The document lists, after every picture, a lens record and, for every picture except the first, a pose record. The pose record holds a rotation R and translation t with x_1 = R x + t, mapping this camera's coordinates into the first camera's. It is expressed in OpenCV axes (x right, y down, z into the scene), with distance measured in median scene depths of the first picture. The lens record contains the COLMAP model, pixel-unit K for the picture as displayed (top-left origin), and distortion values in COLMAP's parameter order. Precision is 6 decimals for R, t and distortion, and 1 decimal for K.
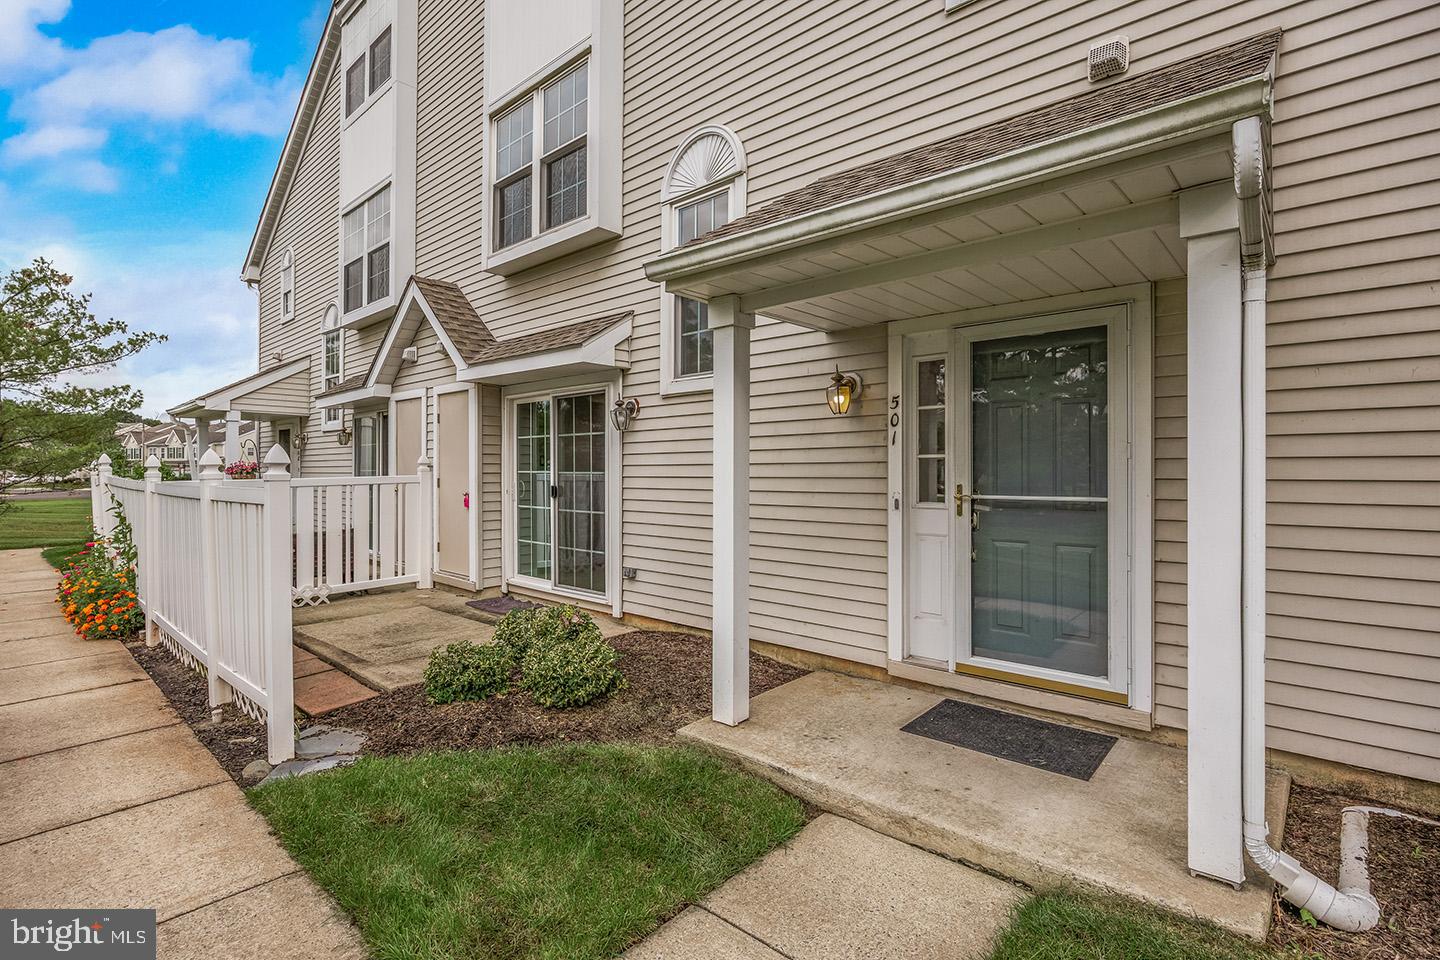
lens RADIAL K [[675.9, 0, 720.7], [0, 675.9, 473.8], [0, 0, 1]] dist [-0.010633, 0.000864]
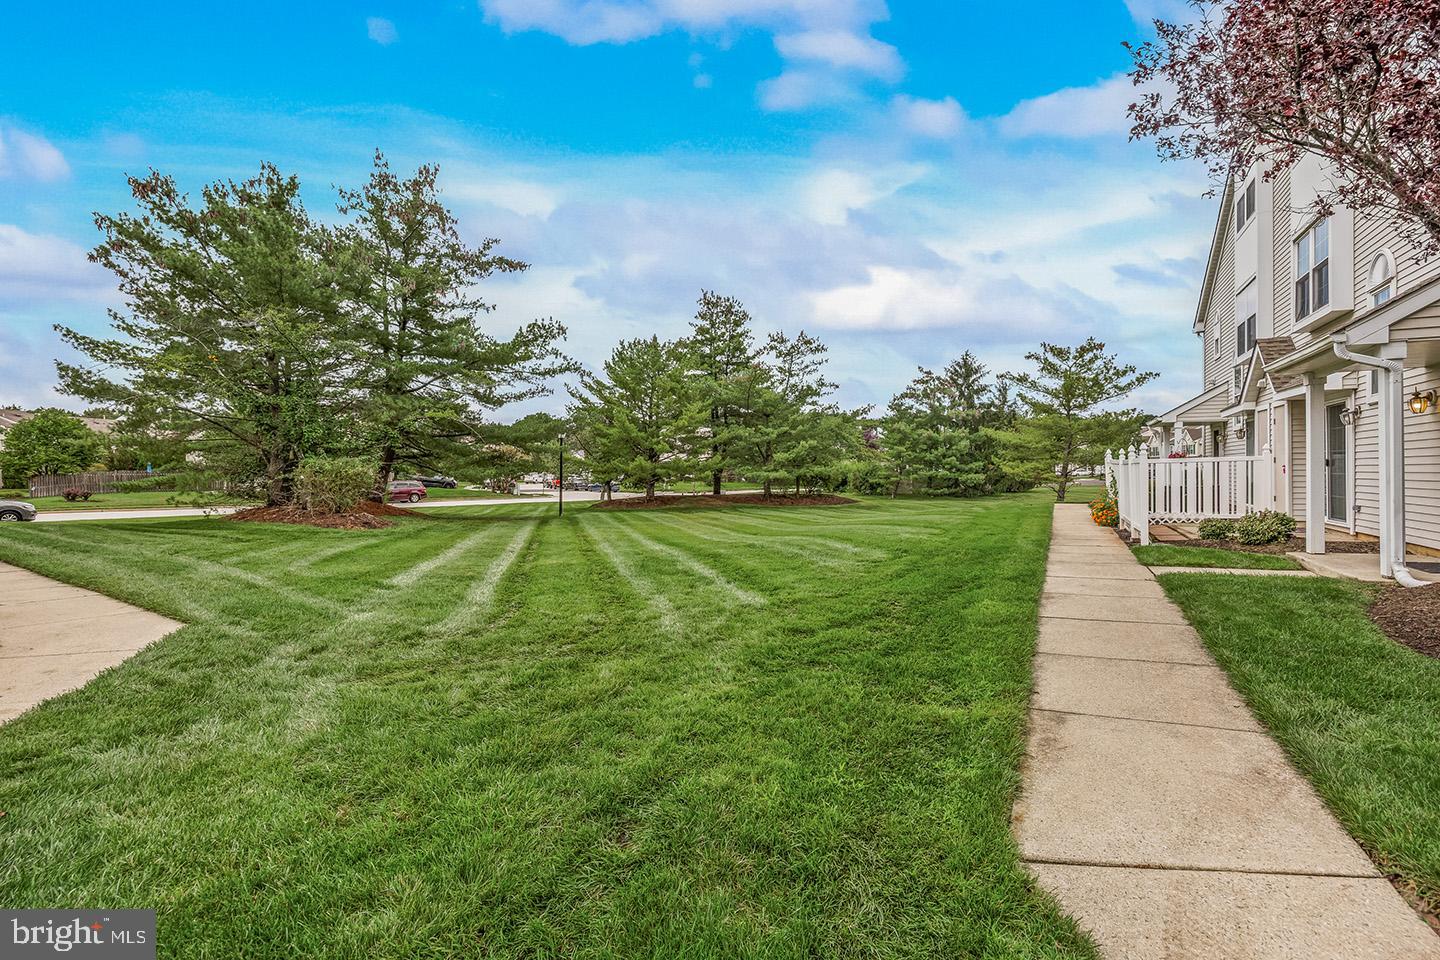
lens RADIAL K [[675.9, 0, 721.4], [0, 675.9, 474.9], [0, 0, 1]] dist [-0.010633, 0.000864]
pose [[0.265278, -0.000037, -0.964172, 0.766884], [0.009448, 0.999952, 0.002561, 0.030653], [0.964126, -0.009789, 0.265266, -0.712773]]
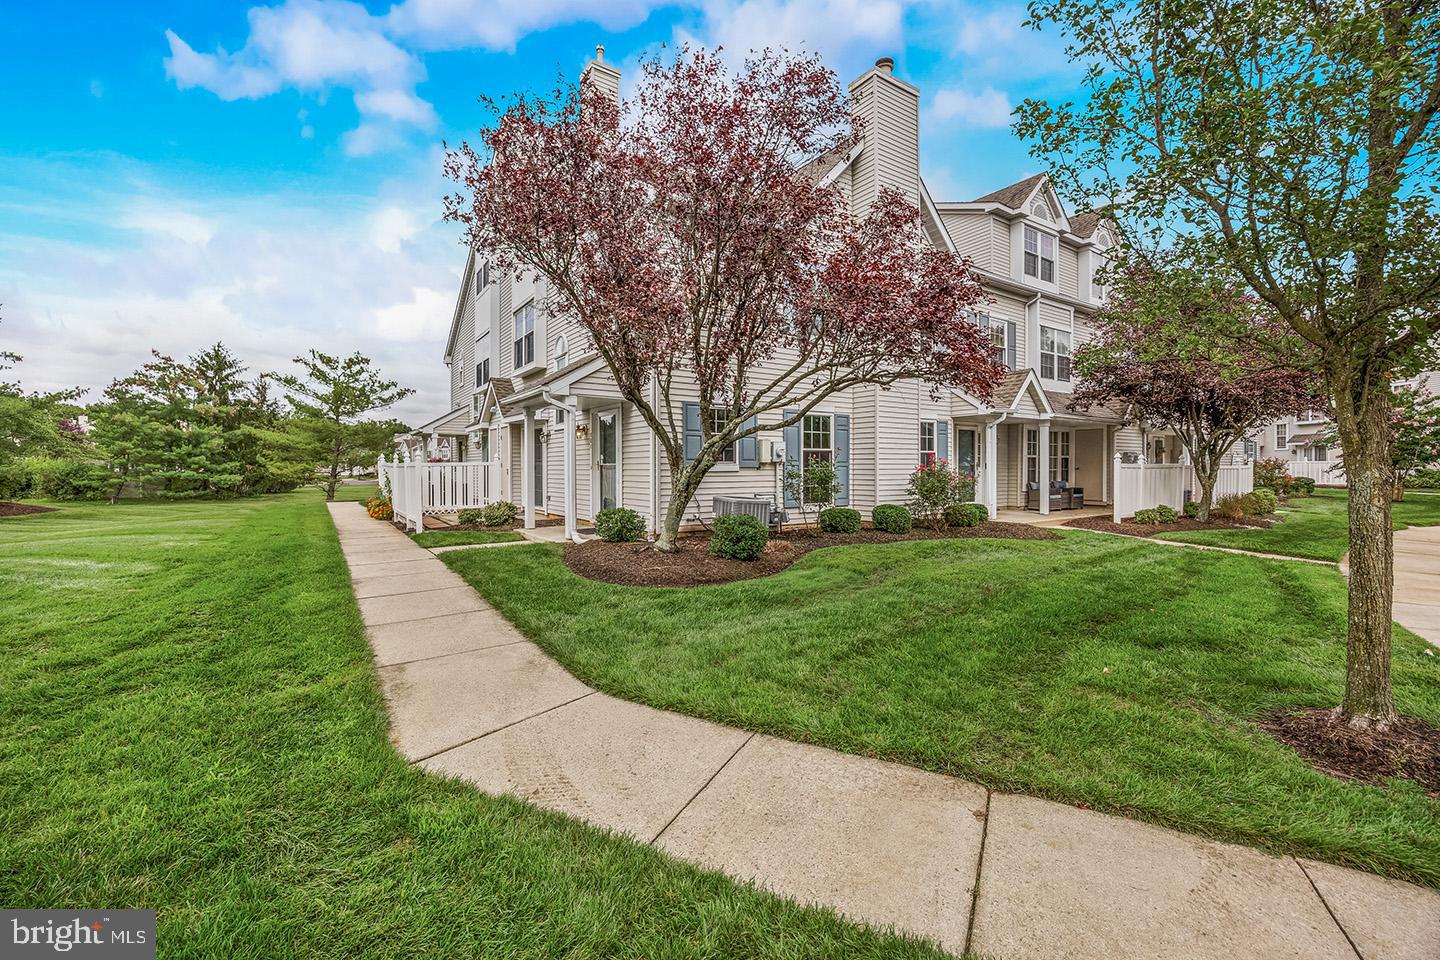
lens RADIAL K [[614.0, 0, 709.9], [0, 614.0, 478.5], [0, 0, 1]] dist [-0.002020, -0.000046]
pose [[0.965114, 0.001491, -0.261825, 0.784313], [0.002283, 0.999898, 0.014108, 0.028256], [0.261820, -0.014214, 0.965012, -0.813354]]
